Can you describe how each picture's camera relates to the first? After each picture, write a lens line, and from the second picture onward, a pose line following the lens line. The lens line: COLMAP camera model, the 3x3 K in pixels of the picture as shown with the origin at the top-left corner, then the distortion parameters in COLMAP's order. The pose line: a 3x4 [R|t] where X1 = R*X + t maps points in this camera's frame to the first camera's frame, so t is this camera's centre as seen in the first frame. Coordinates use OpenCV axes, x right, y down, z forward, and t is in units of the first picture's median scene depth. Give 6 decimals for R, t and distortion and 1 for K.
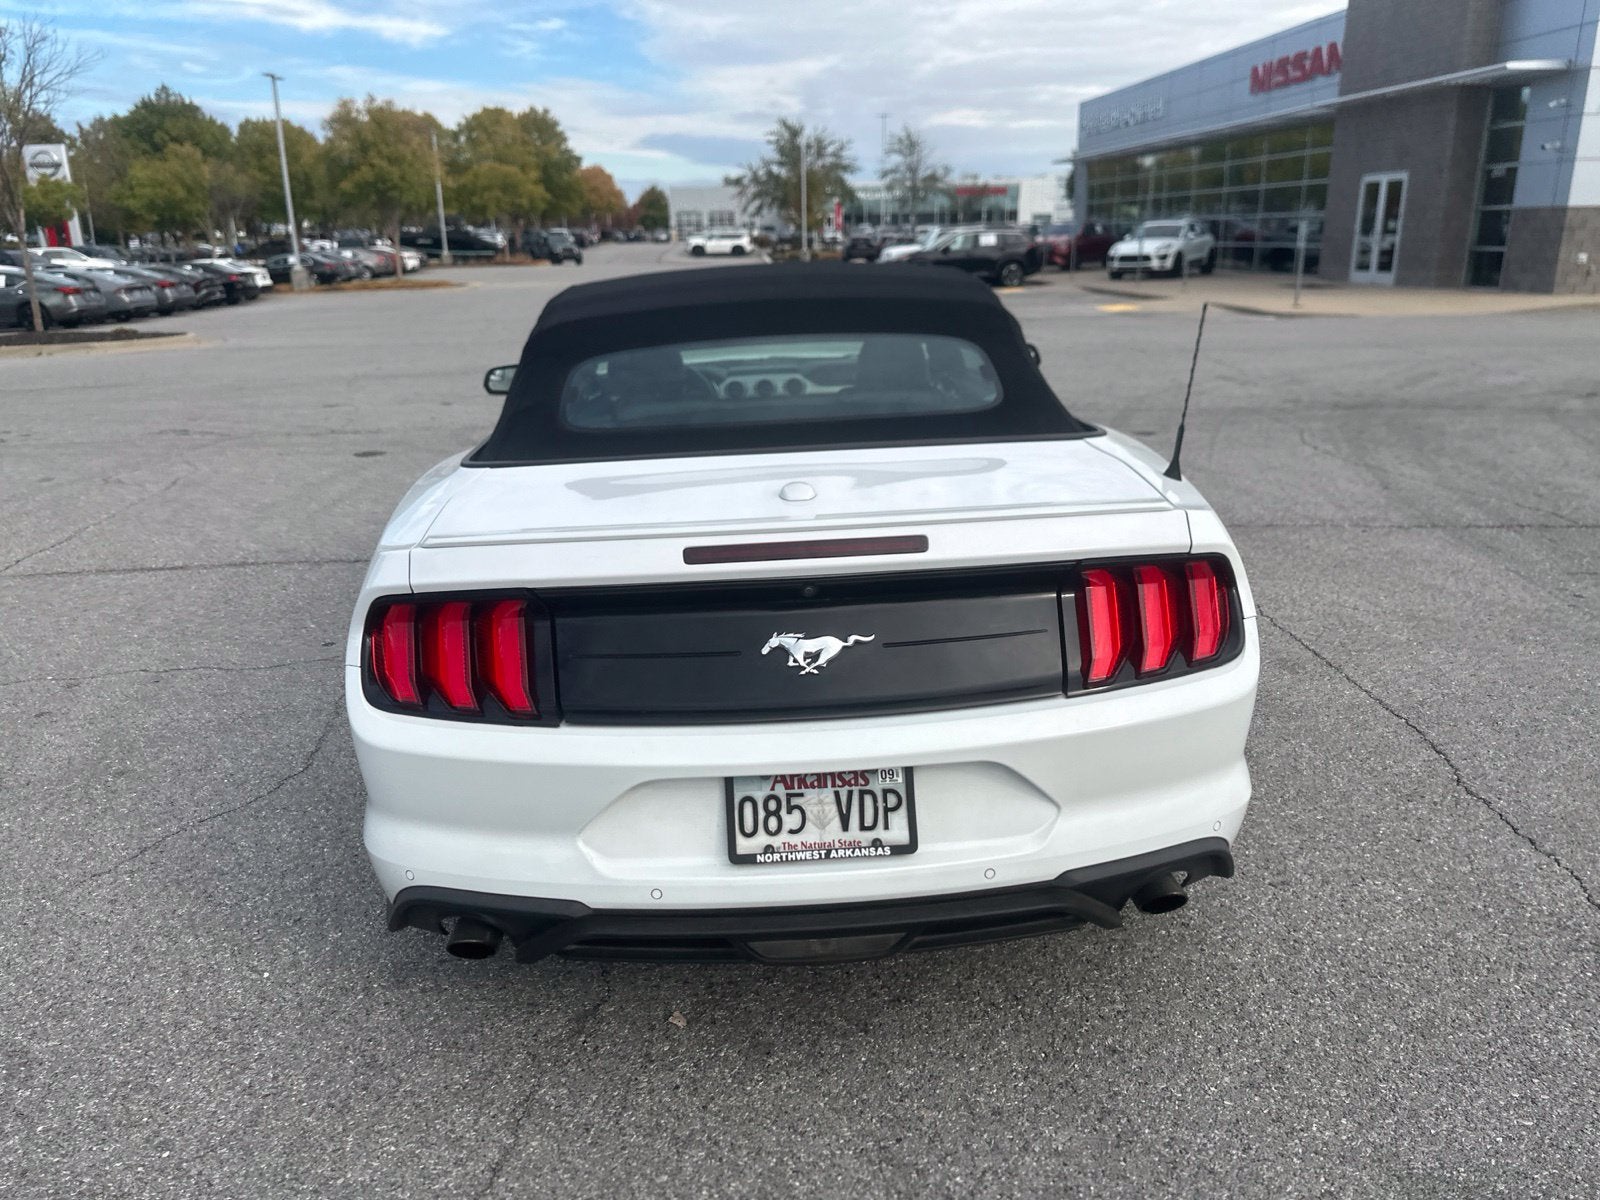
lens RADIAL K [[1184.0, 0, 782.4], [0, 1184.0, 560.9], [0, 0, 1]] dist [-0.040983, 0.000554]
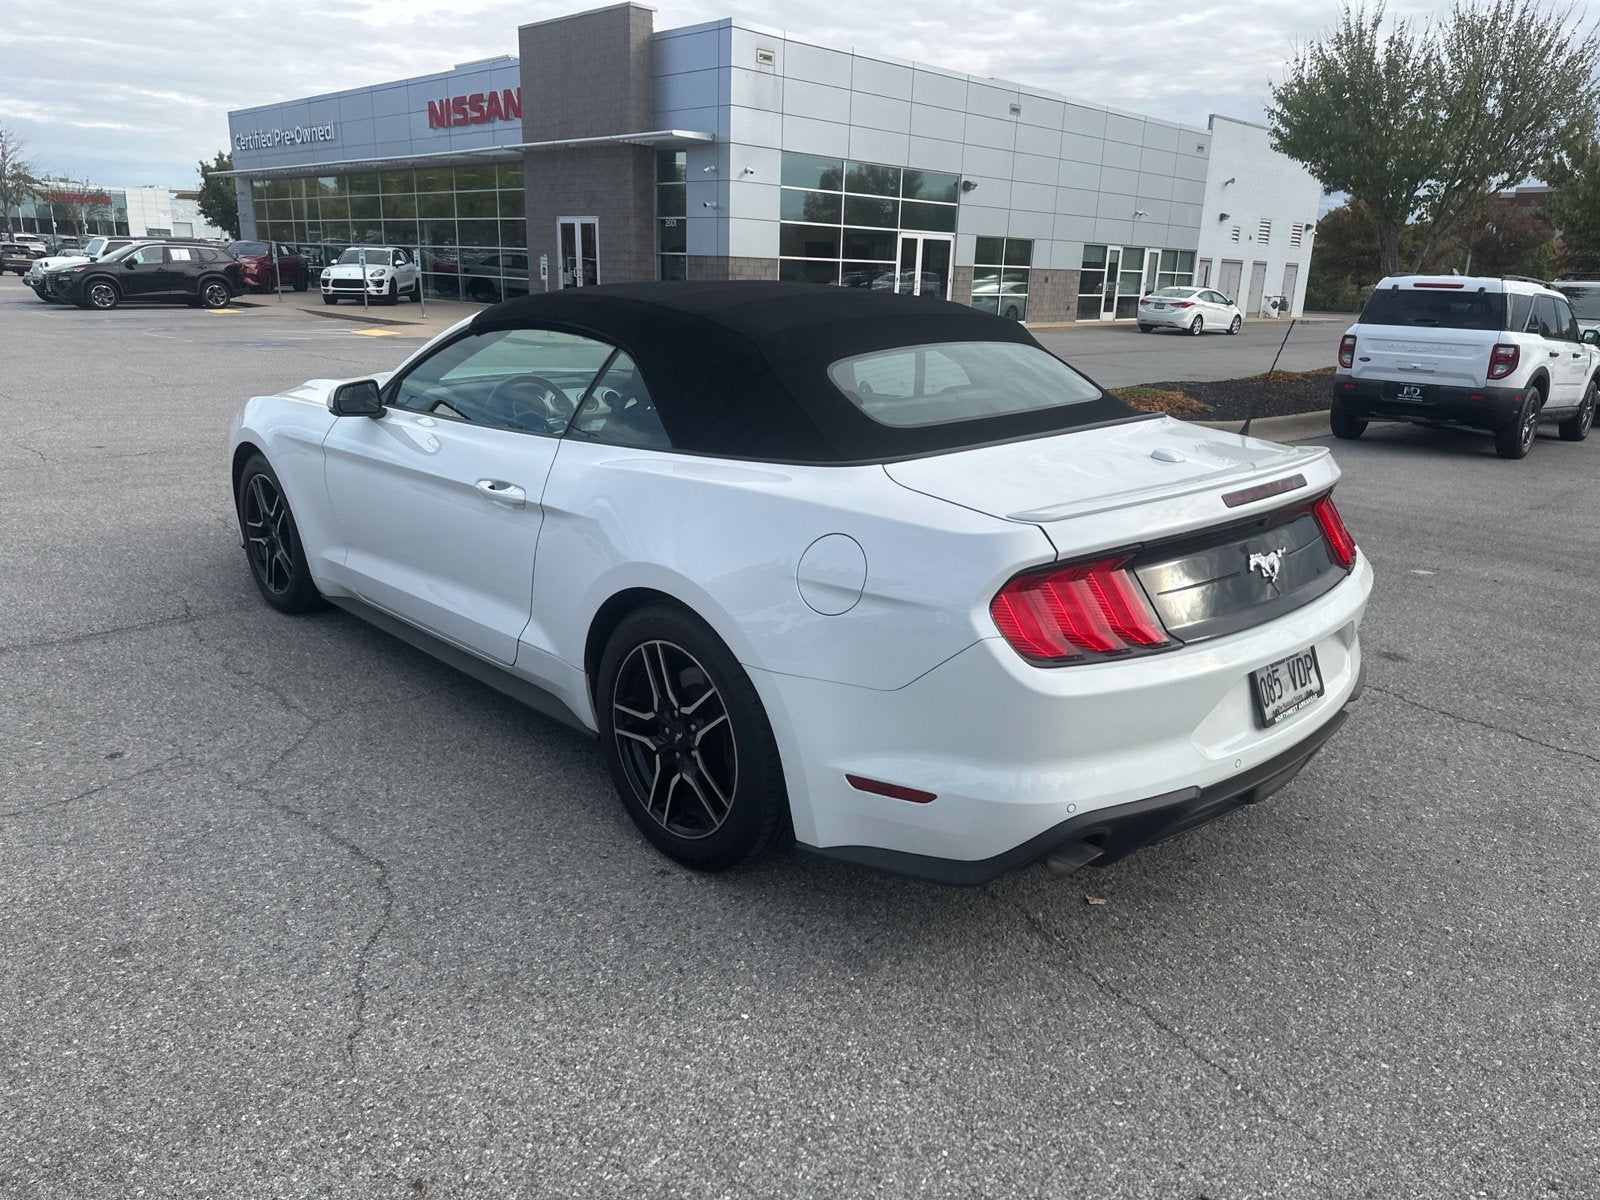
lens RADIAL K [[1151.3, 0, 800.0], [0, 1151.3, 600.0], [0, 0, 1]] dist [0.037998, -0.059367]
pose [[0.745691, -0.127586, 0.653962, -0.082444], [0.120110, 0.991156, 0.056414, -0.001615], [-0.655377, 0.036480, 0.754421, 0.022631]]
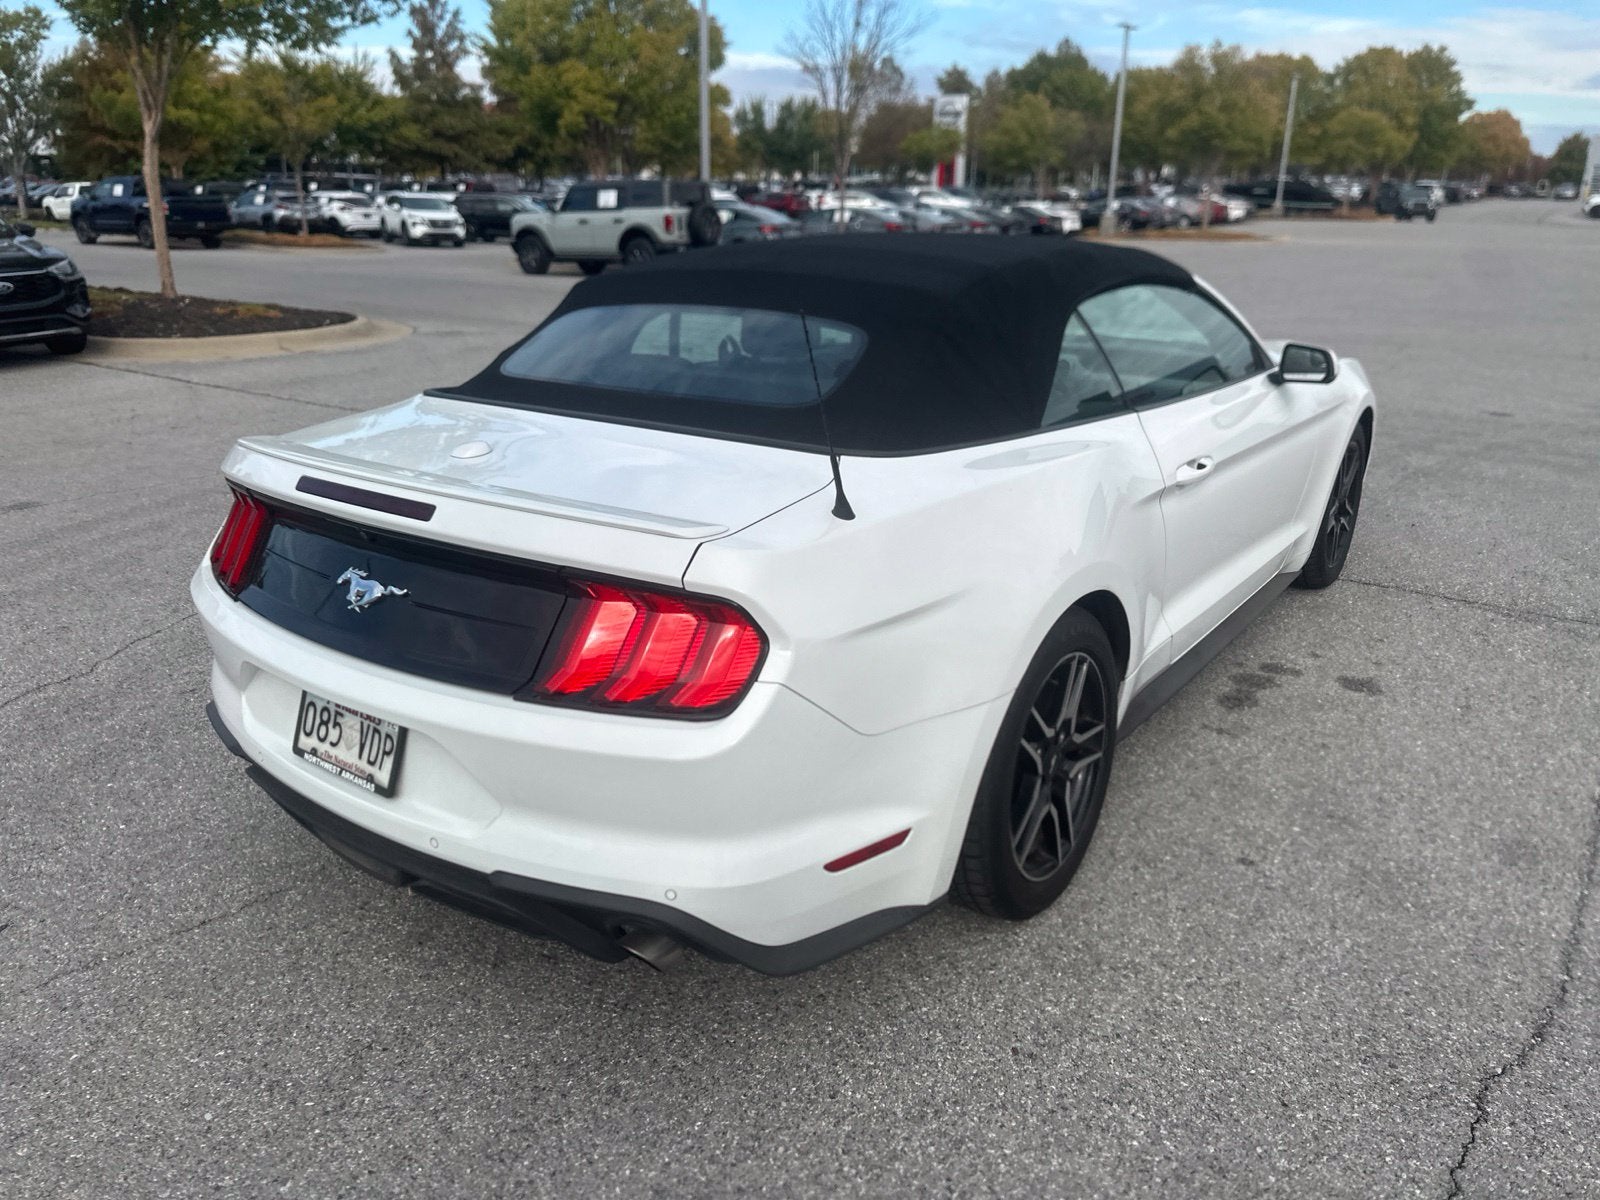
lens RADIAL K [[1124.2, 0, 800.0], [0, 1124.2, 582.4], [0, 0, 1]] dist [0.008935, -0.026860]
pose [[0.770416, 0.224939, -0.596542, 0.061869], [-0.182241, 0.974348, 0.132039, -0.009210], [0.610940, 0.006989, 0.791646, 0.027678]]
